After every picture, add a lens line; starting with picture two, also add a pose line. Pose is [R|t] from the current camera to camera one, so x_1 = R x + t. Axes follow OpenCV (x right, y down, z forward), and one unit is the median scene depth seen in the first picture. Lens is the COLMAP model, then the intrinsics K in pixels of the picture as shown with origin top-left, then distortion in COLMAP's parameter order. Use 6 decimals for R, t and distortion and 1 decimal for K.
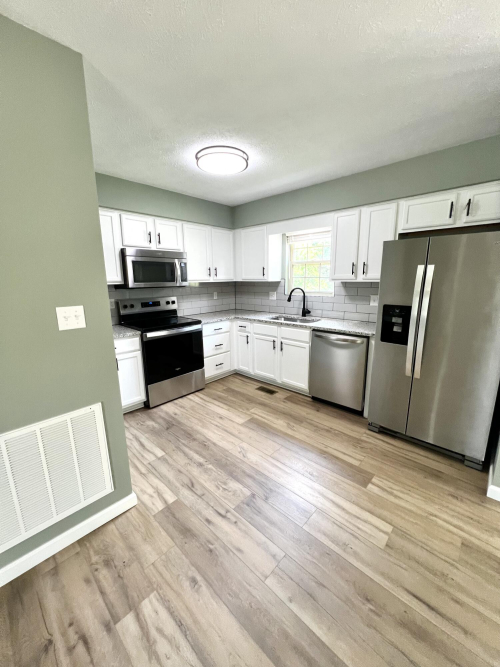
lens RADIAL K [[263.9, 0, 249.1], [0, 263.9, 330.7], [0, 0, 1]] dist [-0.001783, -0.000169]
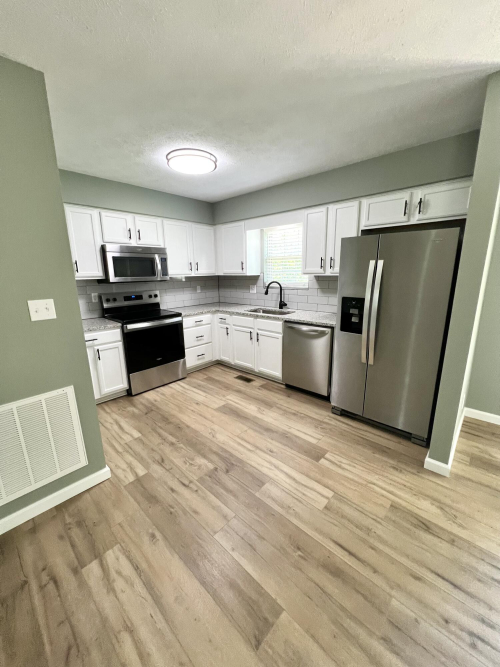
lens RADIAL K [[263.9, 0, 249.1], [0, 263.9, 330.7], [0, 0, 1]] dist [-0.001783, -0.000169]
pose [[0.999966, -0.005491, 0.006160, 0.115746], [0.005339, 0.999686, 0.024487, 0.010359], [-0.006292, -0.024454, 0.999681, -0.077105]]
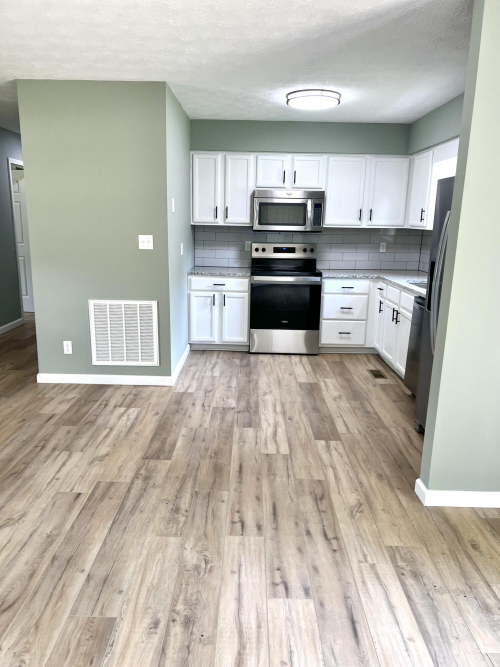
lens RADIAL K [[490.8, 0, 250.0], [0, 490.8, 333.5], [0, 0, 1]] dist [0.079724, -0.060314]
pose [[0.679515, 0.187752, -0.709231, 1.177439], [-0.171766, 0.980546, 0.095006, 0.060671], [0.713271, 0.057263, 0.698545, -0.372905]]
